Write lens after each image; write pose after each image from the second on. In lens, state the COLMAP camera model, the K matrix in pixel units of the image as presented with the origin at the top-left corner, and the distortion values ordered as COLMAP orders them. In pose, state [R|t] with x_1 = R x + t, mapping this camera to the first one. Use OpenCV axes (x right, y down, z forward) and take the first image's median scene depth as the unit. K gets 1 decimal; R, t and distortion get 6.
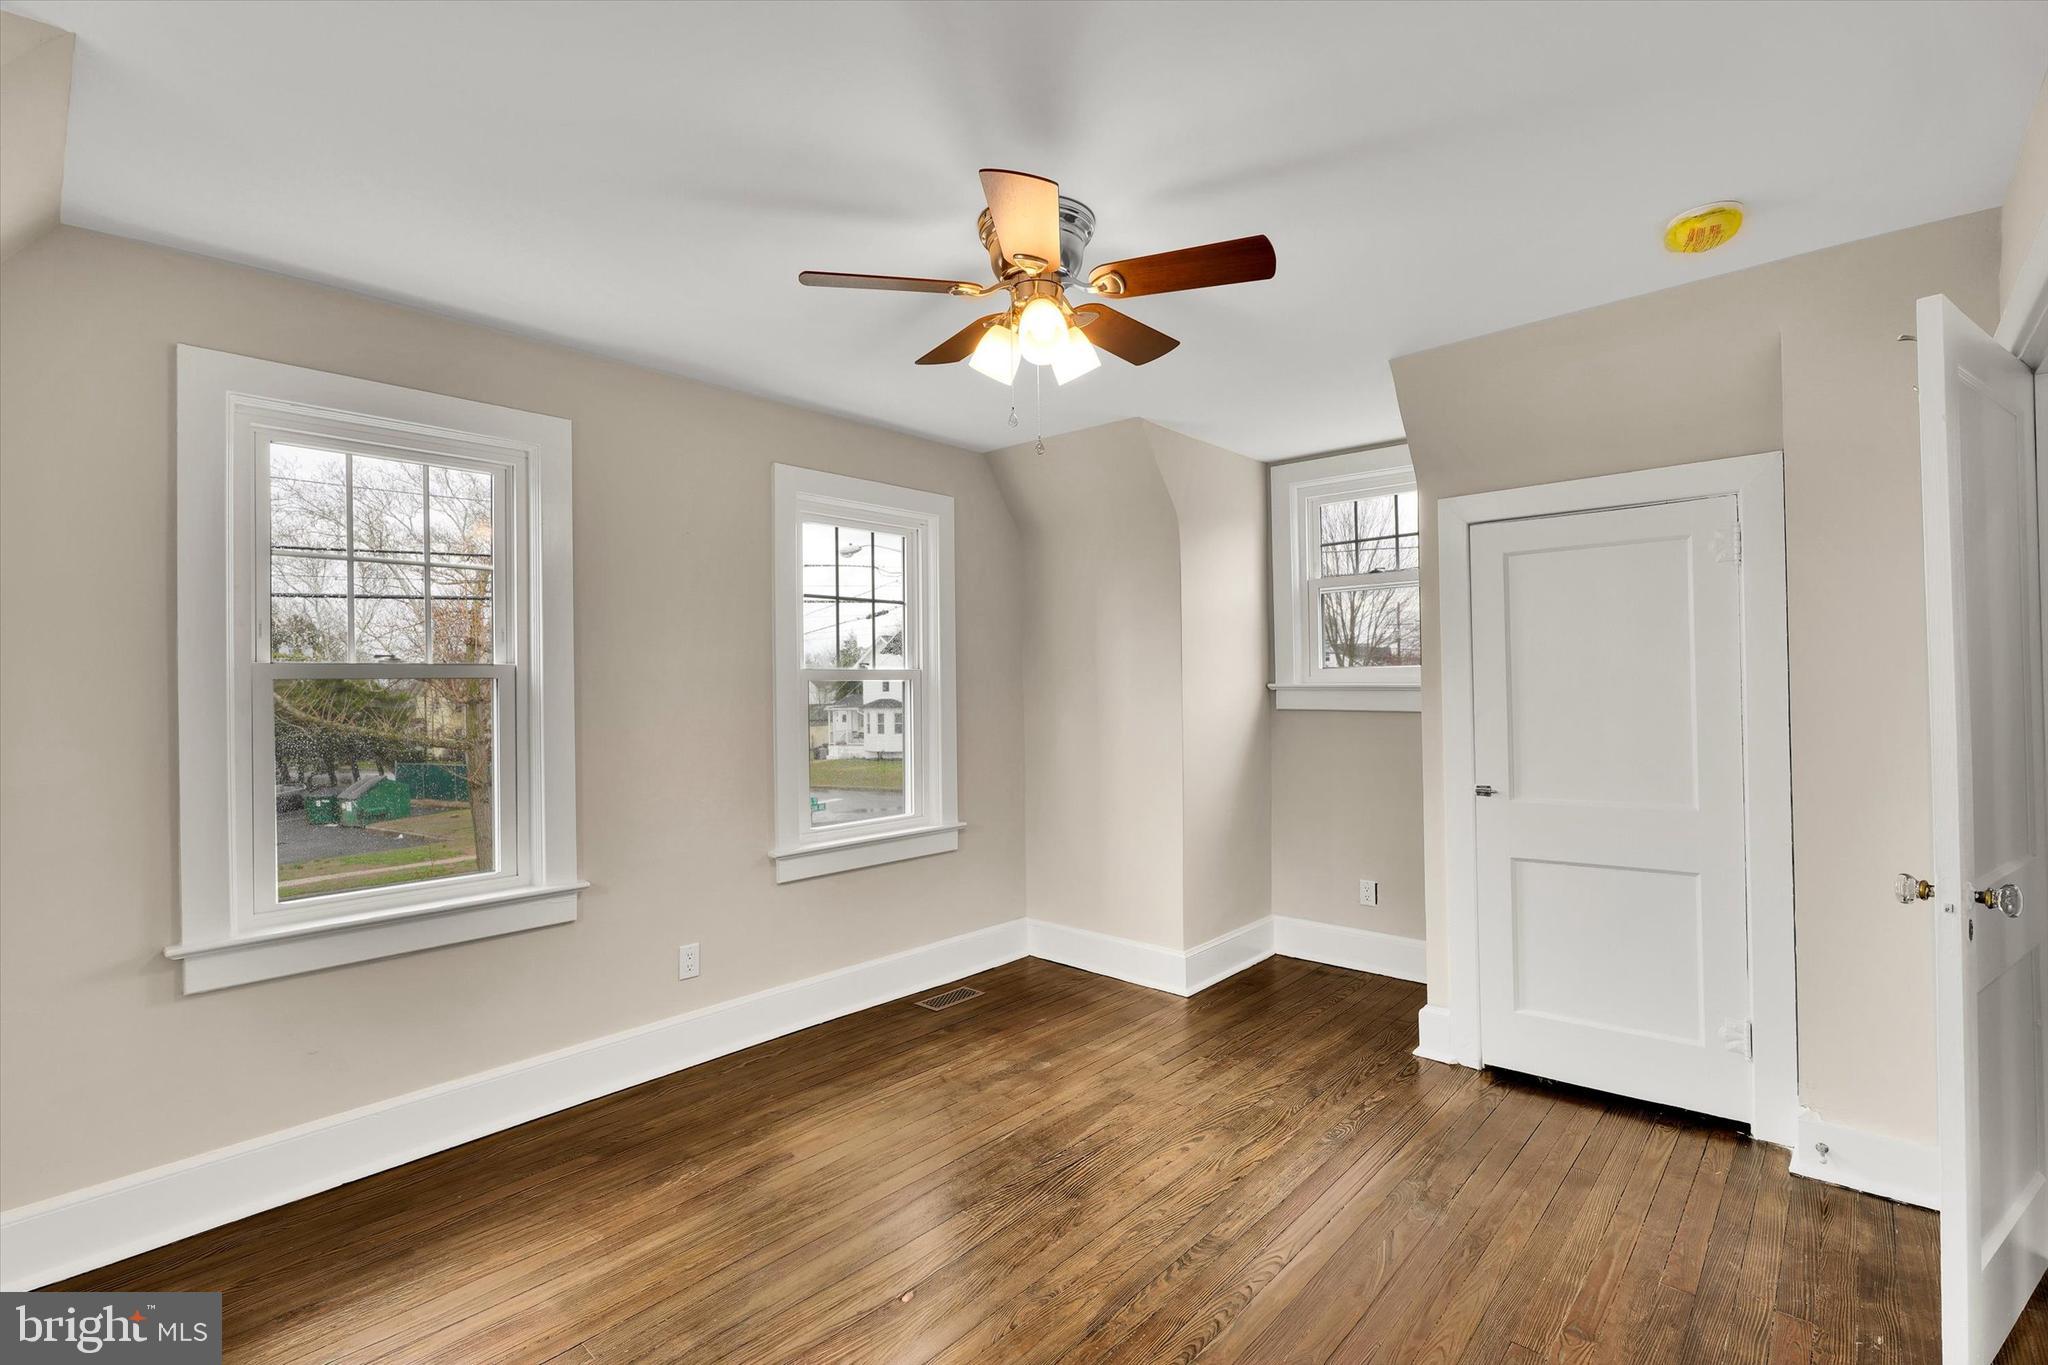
lens RADIAL K [[947.8, 0, 1027.5], [0, 947.8, 663.6], [0, 0, 1]] dist [0.001852, 0.000280]
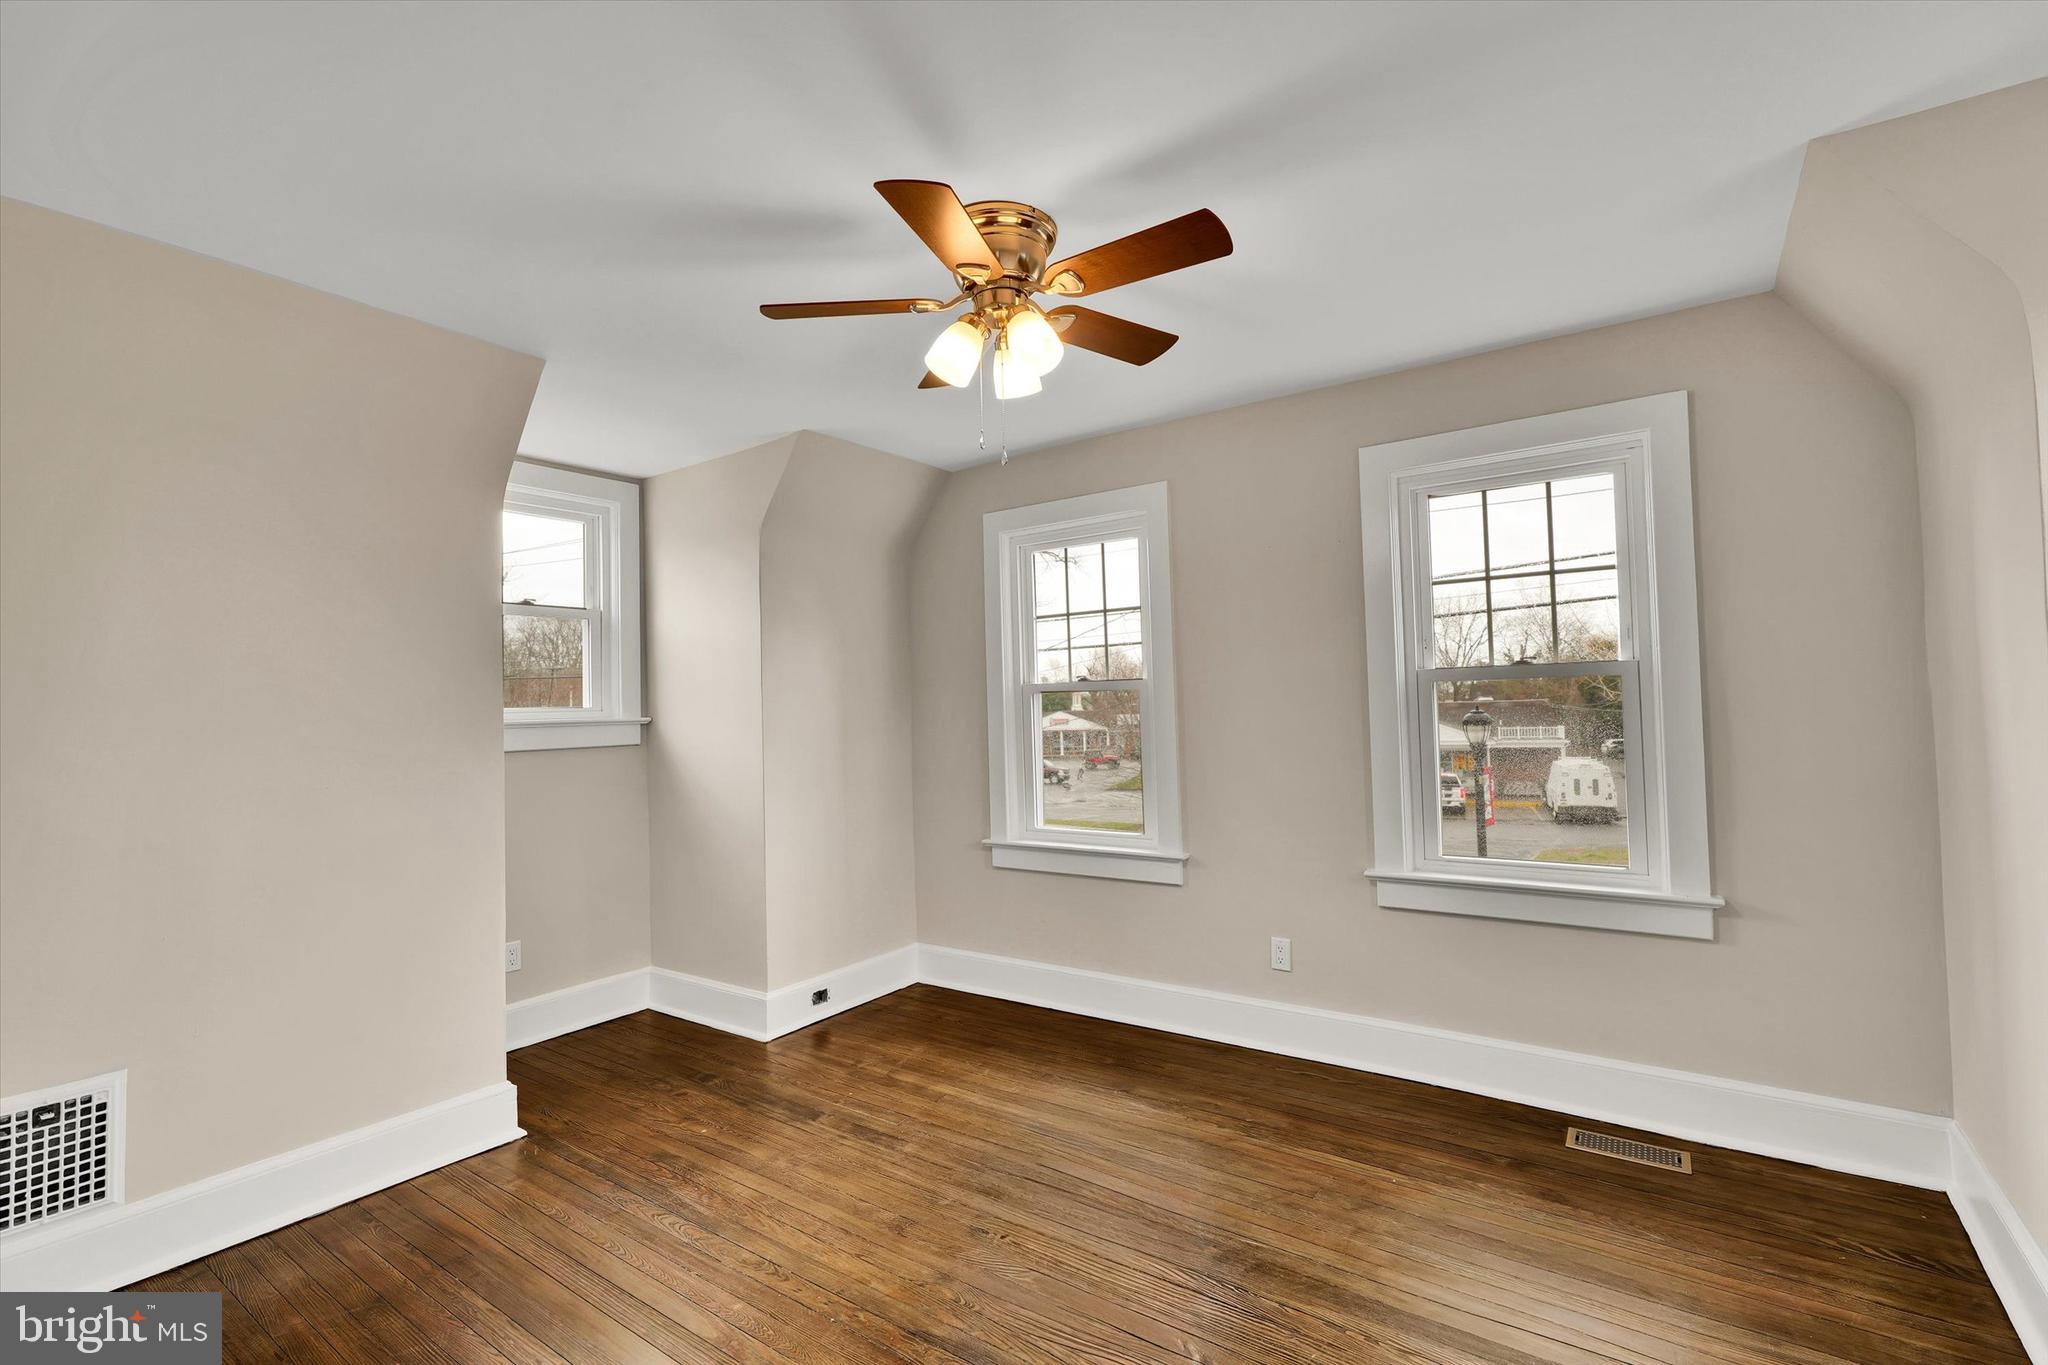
lens RADIAL K [[911.2, 0, 1024.0], [0, 911.2, 682.5], [0, 0, 1]] dist [-0.001217, 0.000469]
pose [[0.109896, -0.025490, -0.993616, 0.676818], [0.039657, 0.998988, -0.021242, 0.025349], [0.993152, -0.037069, 0.110796, 0.670619]]
